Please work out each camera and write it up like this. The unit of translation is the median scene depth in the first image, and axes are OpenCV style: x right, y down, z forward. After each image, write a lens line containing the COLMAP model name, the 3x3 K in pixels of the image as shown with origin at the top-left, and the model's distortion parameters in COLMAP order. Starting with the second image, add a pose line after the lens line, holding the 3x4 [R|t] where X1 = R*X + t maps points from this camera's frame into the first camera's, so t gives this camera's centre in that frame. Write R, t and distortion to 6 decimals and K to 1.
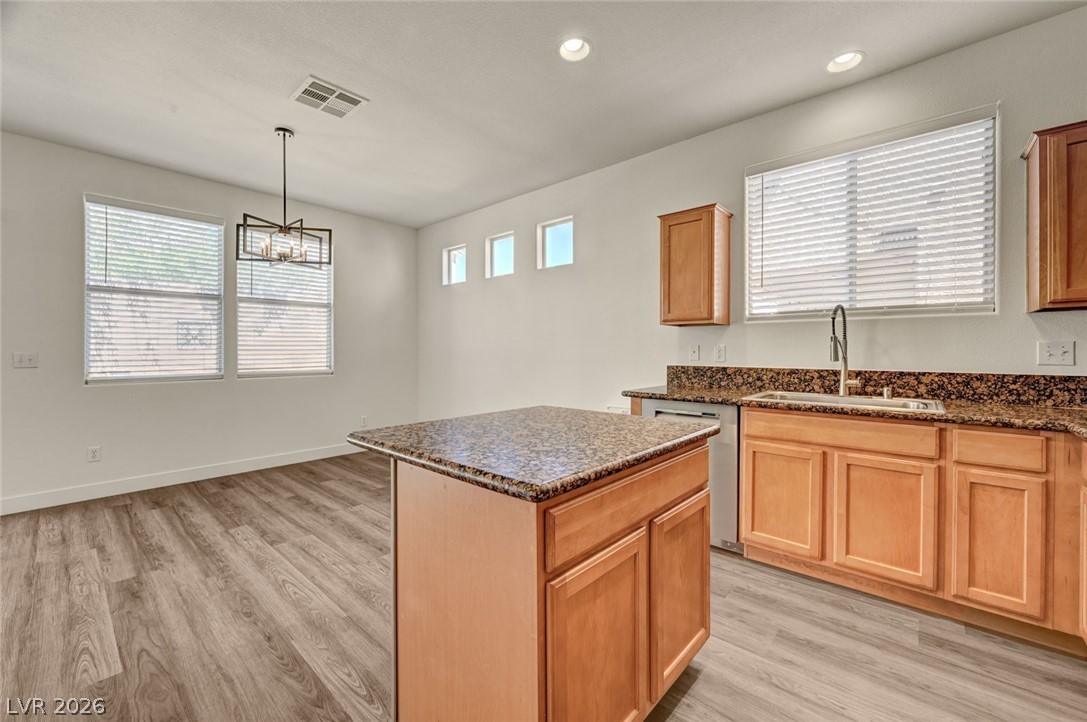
lens RADIAL K [[432.7, 0, 549.6], [0, 432.7, 352.2], [0, 0, 1]] dist [0.000702, 0.000568]
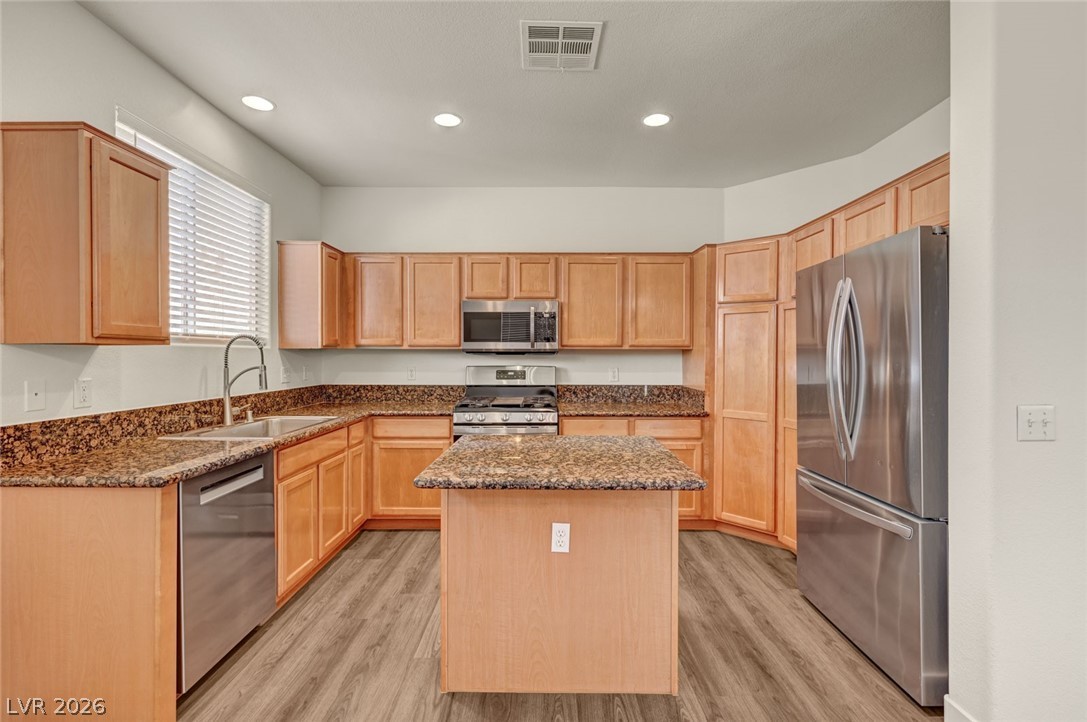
lens RADIAL K [[488.2, 0, 545.8], [0, 488.2, 356.6], [0, 0, 1]] dist [0.000335, 0.001460]
pose [[-0.655729, -0.003968, 0.754986, -0.621559], [0.001349, 0.999978, 0.006427, -0.060363], [-0.754995, 0.005232, -0.655709, 1.167564]]
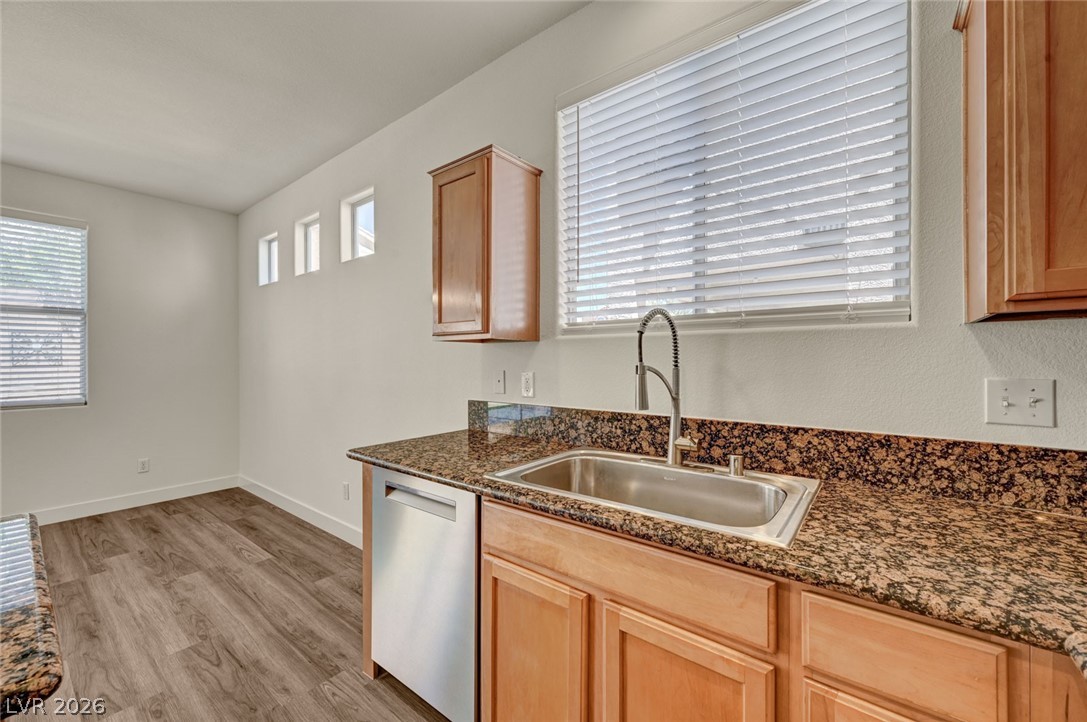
lens RADIAL K [[432.7, 0, 548.7], [0, 432.7, 360.9], [0, 0, 1]] dist [0.000702, 0.000568]
pose [[0.998570, -0.003717, 0.053333, 0.473796], [0.003787, 0.999992, -0.001220, -0.038465], [-0.053329, 0.001420, 0.998576, 0.419157]]
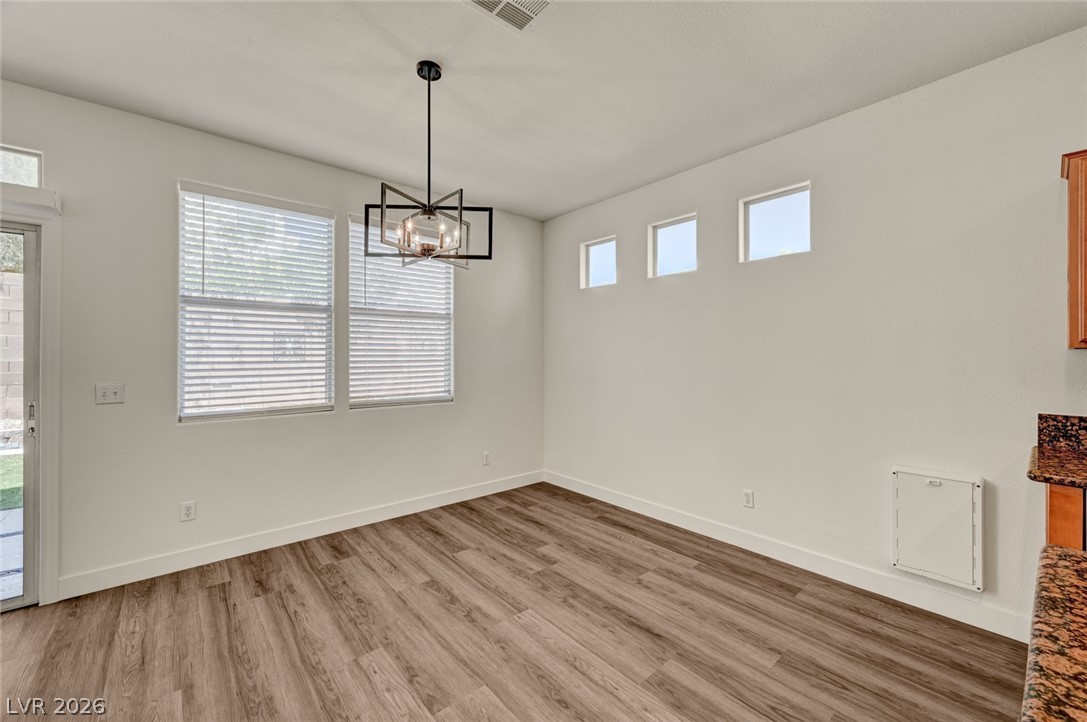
lens RADIAL K [[432.7, 0, 549.1], [0, 432.7, 357.4], [0, 0, 1]] dist [0.000702, 0.000568]
pose [[0.990551, 0.001468, -0.137135, -0.403138], [-0.001730, 0.999997, -0.001788, -0.057830], [0.137132, 0.002009, 0.990551, 0.423862]]
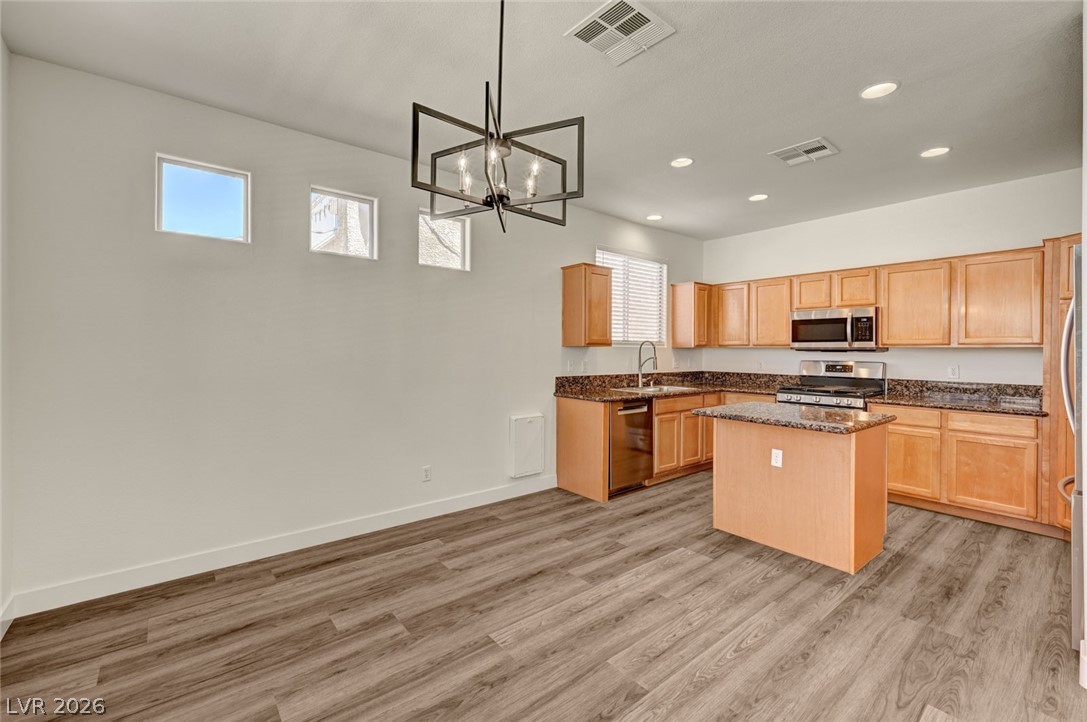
lens RADIAL K [[459.5, 0, 543.9], [0, 459.5, 351.5], [0, 0, 1]] dist [-0.002127, 0.001966]
pose [[0.171092, -0.002843, 0.985251, -1.369240], [-0.002241, 0.999992, 0.003275, -0.062333], [-0.985253, -0.002769, 0.171084, 1.060250]]
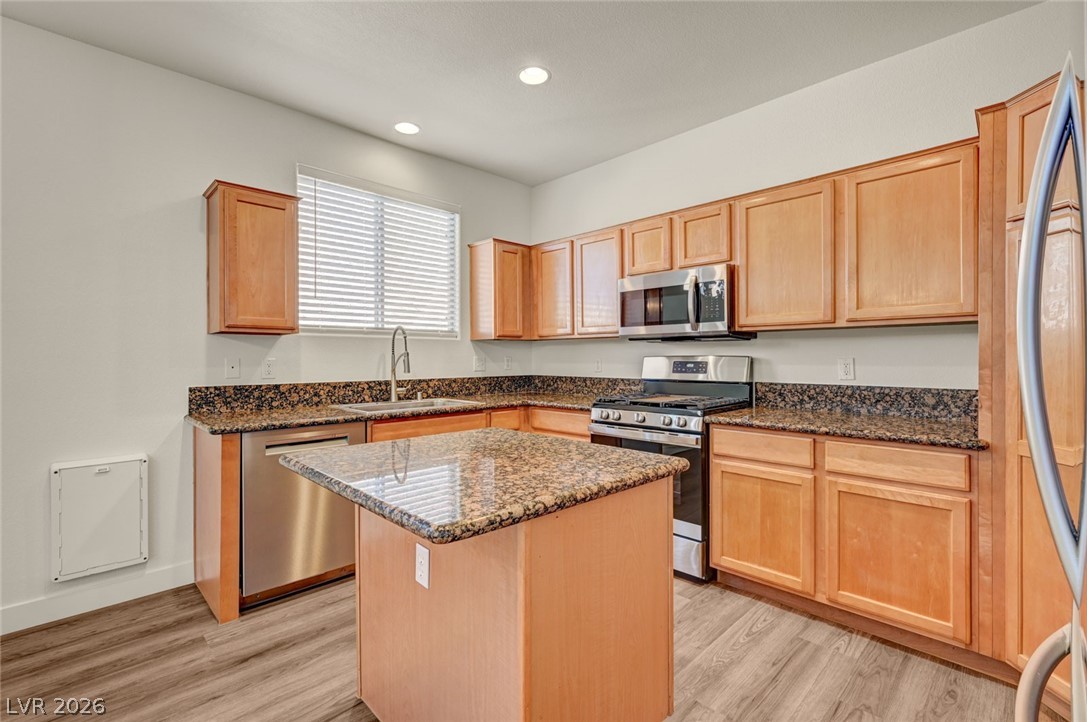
lens RADIAL K [[488.2, 0, 543.6], [0, 488.2, 358.9], [0, 0, 1]] dist [0.000335, 0.001460]
pose [[0.078326, -0.002489, 0.996925, -0.619964], [0.007156, 0.999973, 0.001935, -0.016893], [-0.996902, 0.006983, 0.078342, 0.477677]]
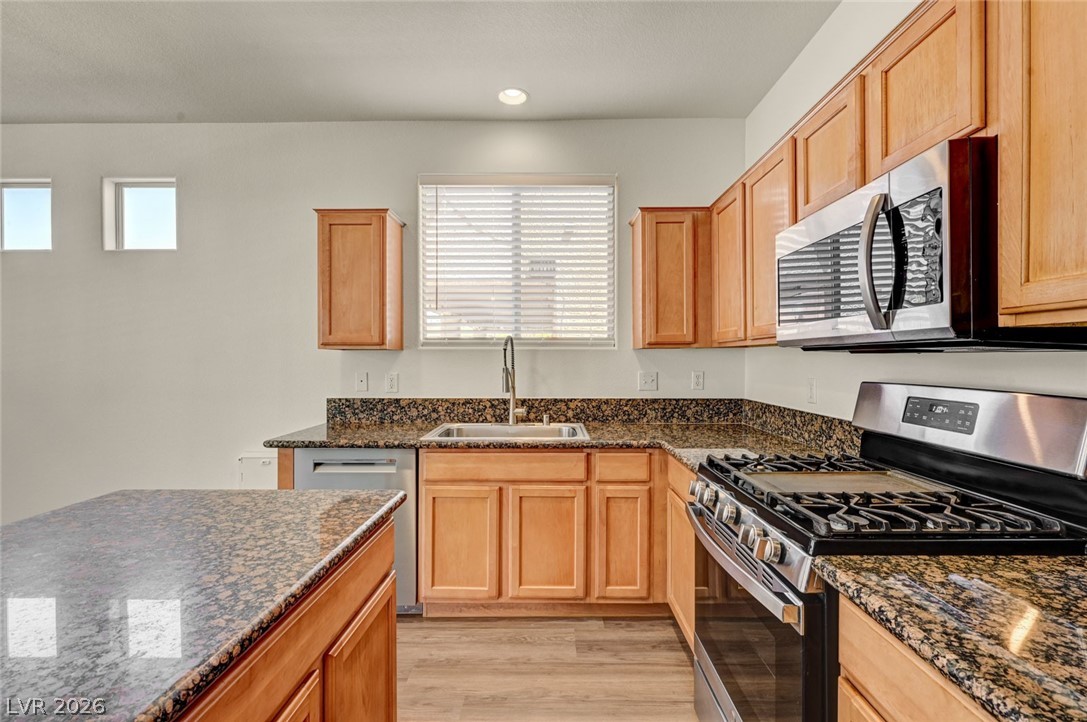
lens RADIAL K [[488.2, 0, 546.8], [0, 488.2, 361.6], [0, 0, 1]] dist [0.000335, 0.001460]
pose [[0.759327, -0.005233, 0.650688, -0.005998], [0.003130, 0.999985, 0.004389, -0.051505], [-0.650701, -0.001296, 0.759333, 0.073895]]
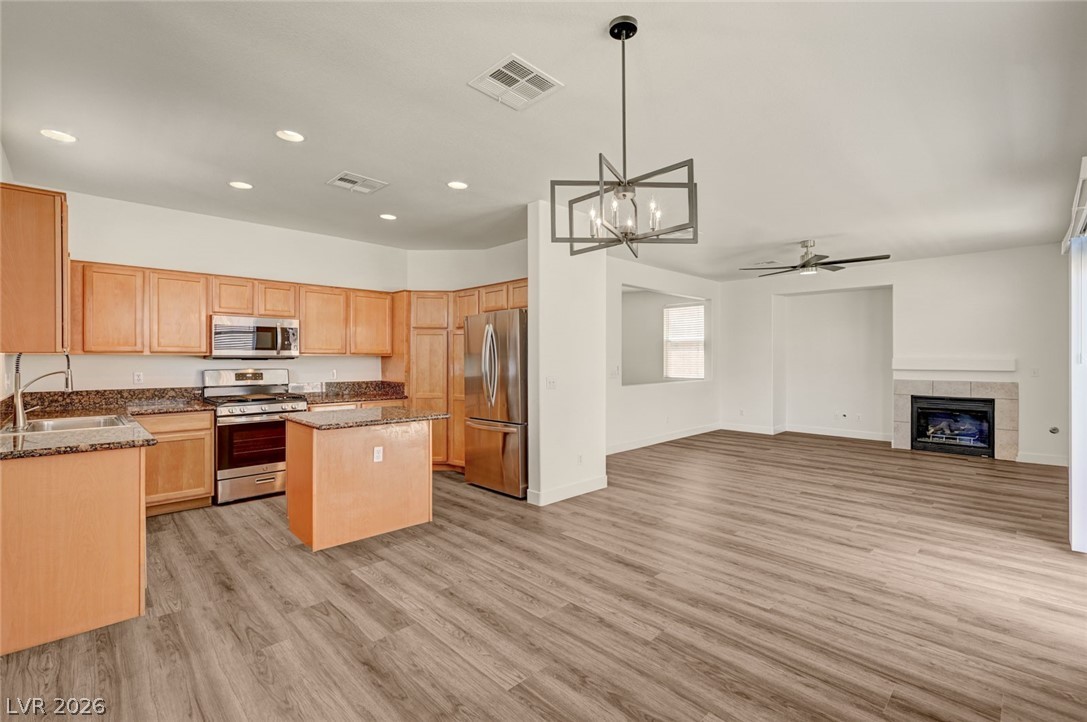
lens RADIAL K [[488.2, 0, 546.5], [0, 488.2, 354.8], [0, 0, 1]] dist [0.000335, 0.001460]
pose [[-0.996408, 0.004502, 0.084560, -0.692430], [0.004049, 0.999977, -0.005523, -0.061908], [-0.084583, -0.005160, -0.996403, 2.058509]]
